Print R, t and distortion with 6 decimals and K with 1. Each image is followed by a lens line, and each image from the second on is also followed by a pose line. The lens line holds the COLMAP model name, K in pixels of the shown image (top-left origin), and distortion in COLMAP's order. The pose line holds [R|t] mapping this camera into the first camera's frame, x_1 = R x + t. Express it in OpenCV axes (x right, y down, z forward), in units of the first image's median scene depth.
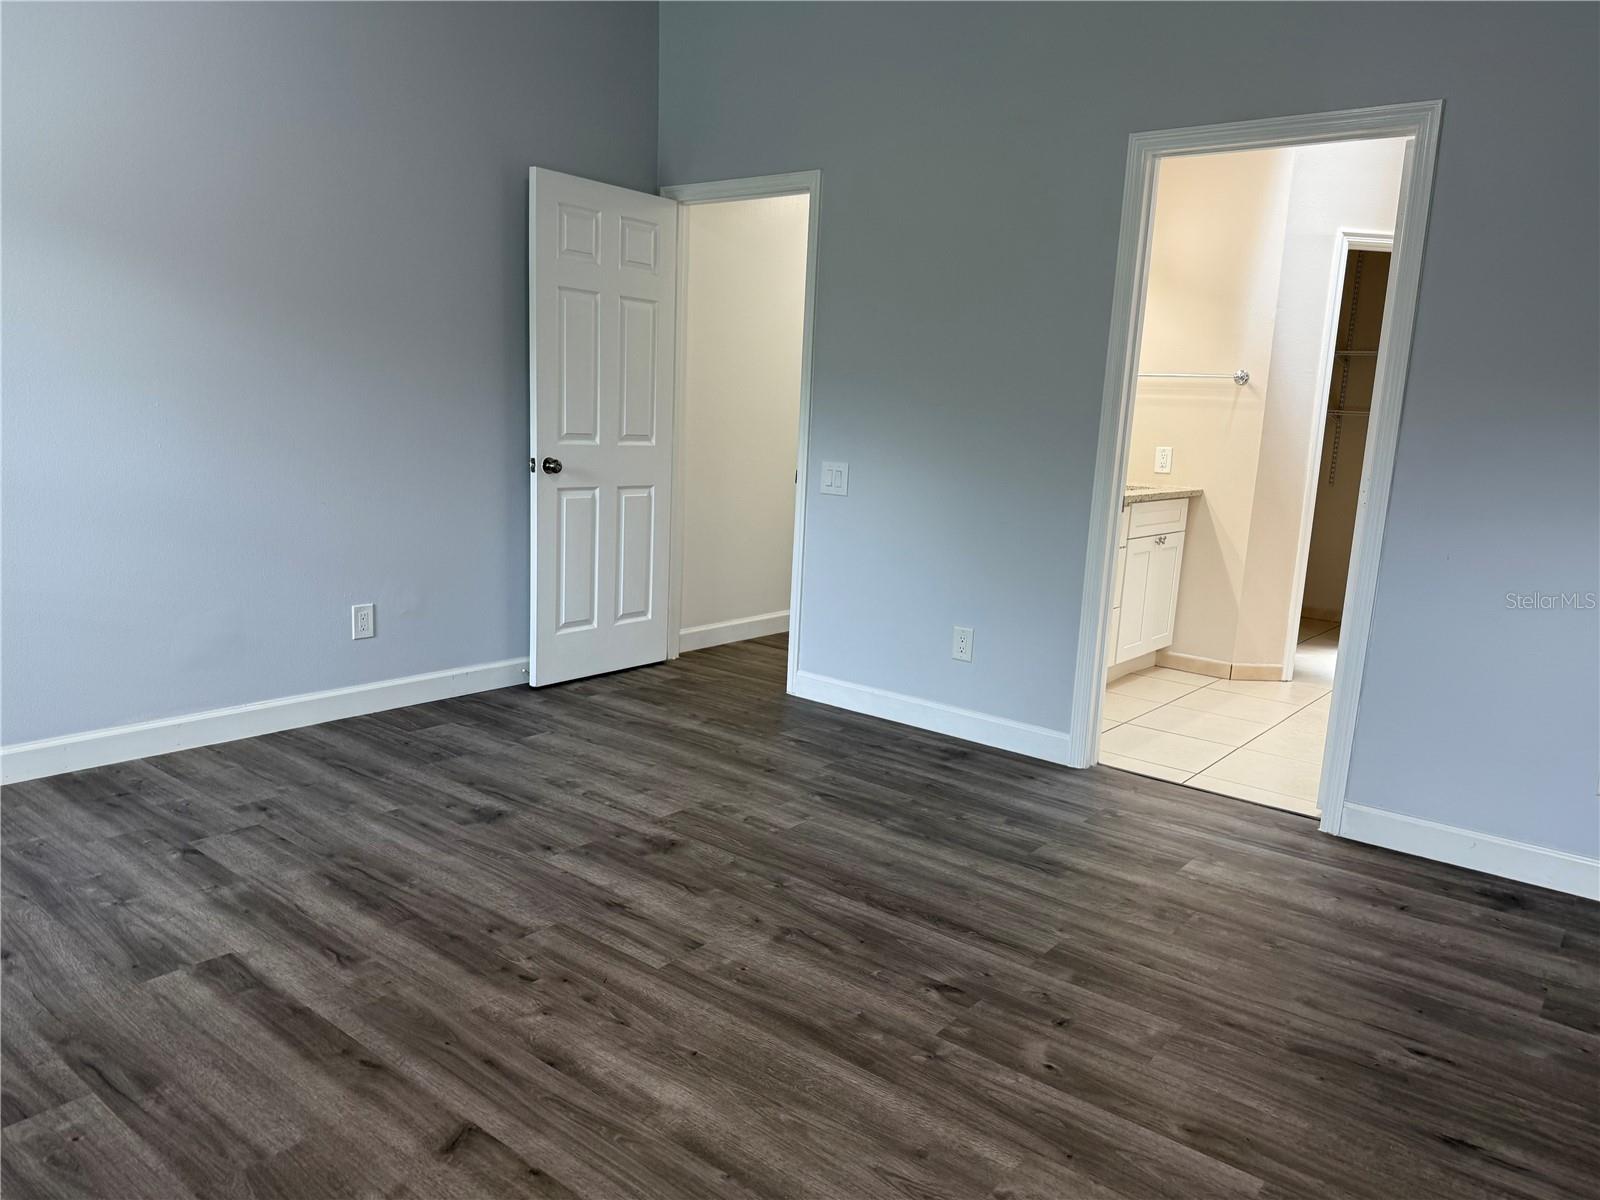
lens RADIAL K [[1122.2, 0, 801.9], [0, 1122.2, 603.9], [0, 0, 1]] dist [0.005029, -0.001441]
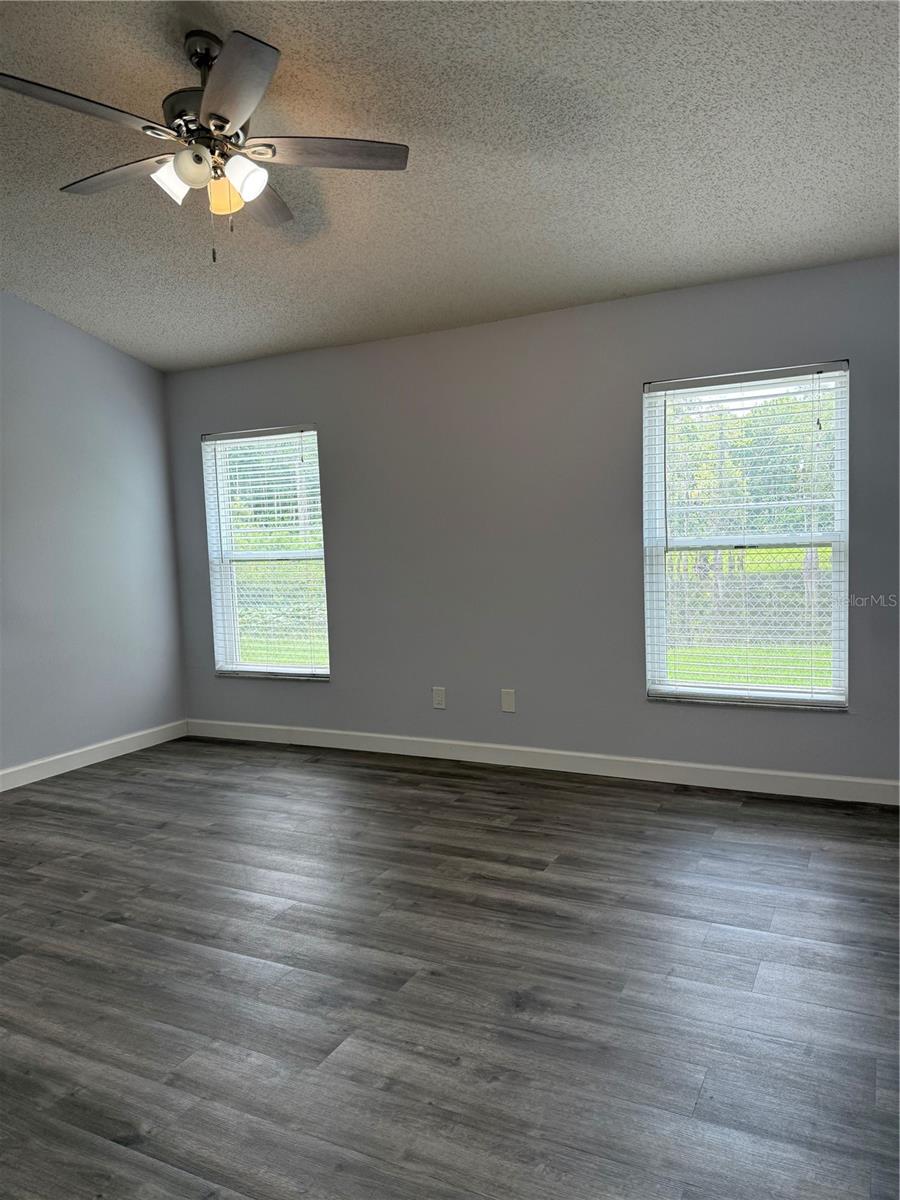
lens RADIAL K [[841.6, 0, 450.6], [0, 841.6, 600.5], [0, 0, 1]] dist [0.005029, -0.001441]
pose [[-0.980028, -0.004003, -0.198821, -0.069703], [-0.052468, 0.969576, 0.239103, -0.293502], [0.191815, 0.244759, -0.950421, 1.509457]]
